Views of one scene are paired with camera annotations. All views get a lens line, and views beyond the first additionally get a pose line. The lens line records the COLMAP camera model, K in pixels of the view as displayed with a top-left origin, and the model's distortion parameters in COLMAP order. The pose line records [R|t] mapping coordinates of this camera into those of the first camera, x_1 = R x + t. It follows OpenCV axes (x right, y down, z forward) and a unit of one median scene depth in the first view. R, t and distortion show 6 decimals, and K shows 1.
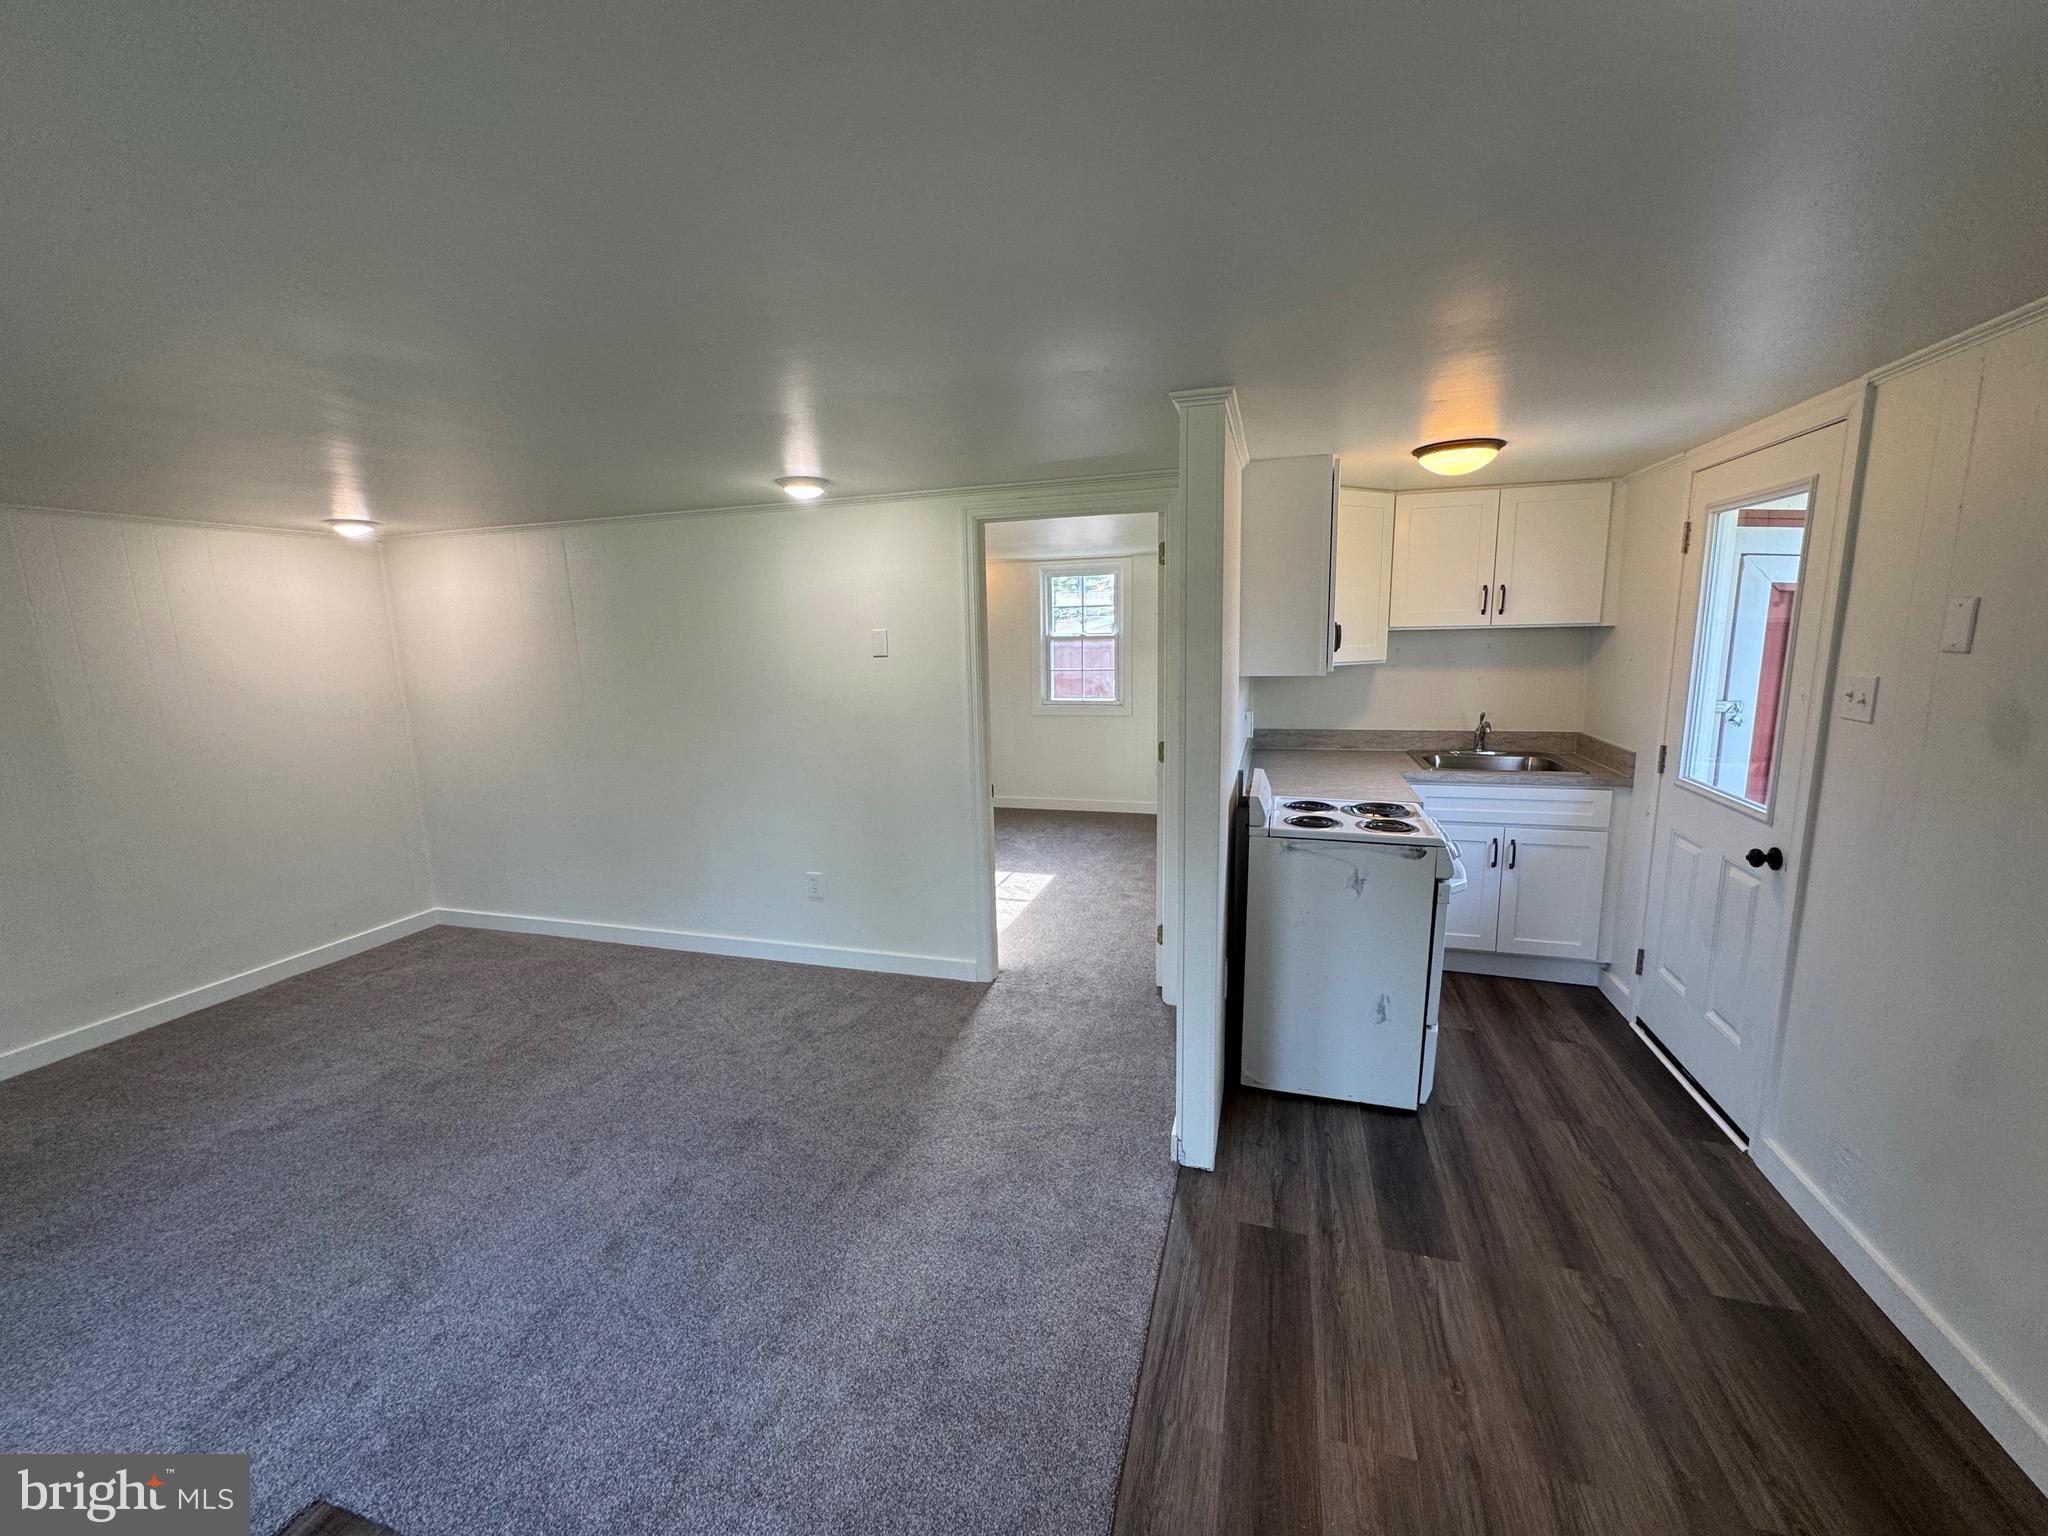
lens RADIAL K [[815.9, 0, 1021.7], [0, 815.9, 766.9], [0, 0, 1]] dist [-0.003939, 0.000708]
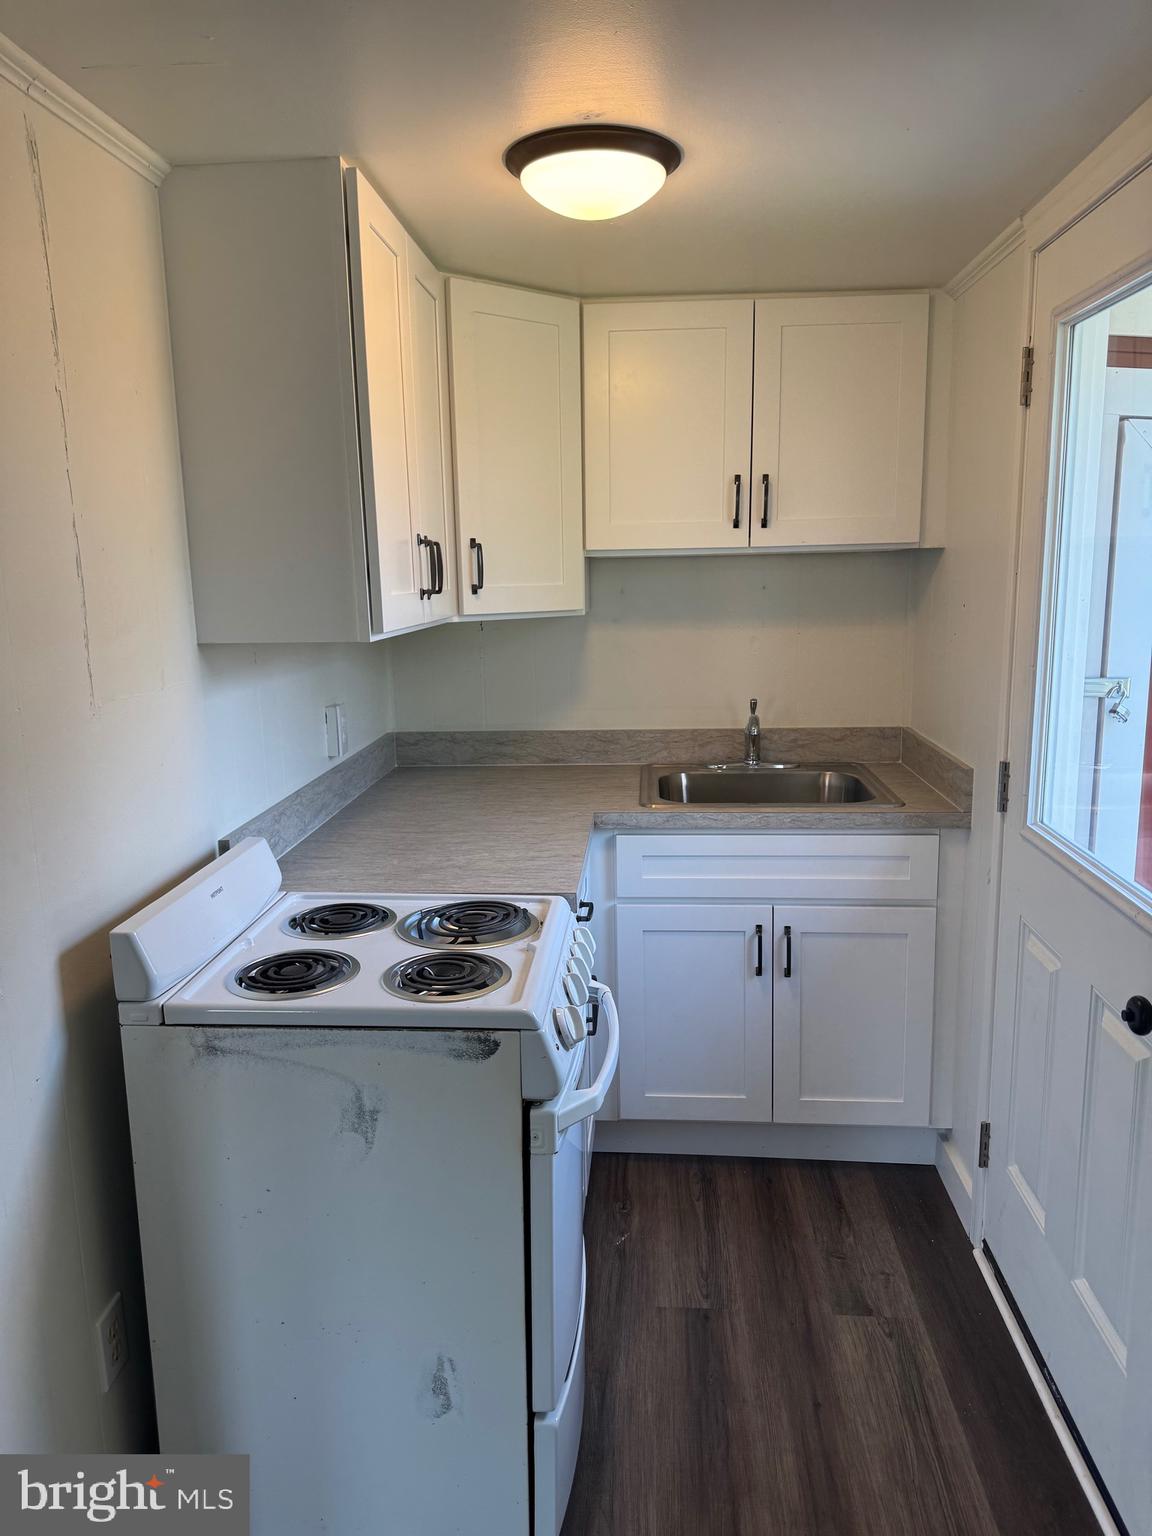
lens RADIAL K [[1096.6, 0, 570.3], [0, 1096.6, 769.4], [0, 0, 1]] dist [0.045592, -0.050810]
pose [[0.973161, -0.035497, 0.227370, 0.284420], [0.032263, 0.999319, 0.017926, -0.037801], [-0.227851, -0.010110, 0.973644, 0.290608]]
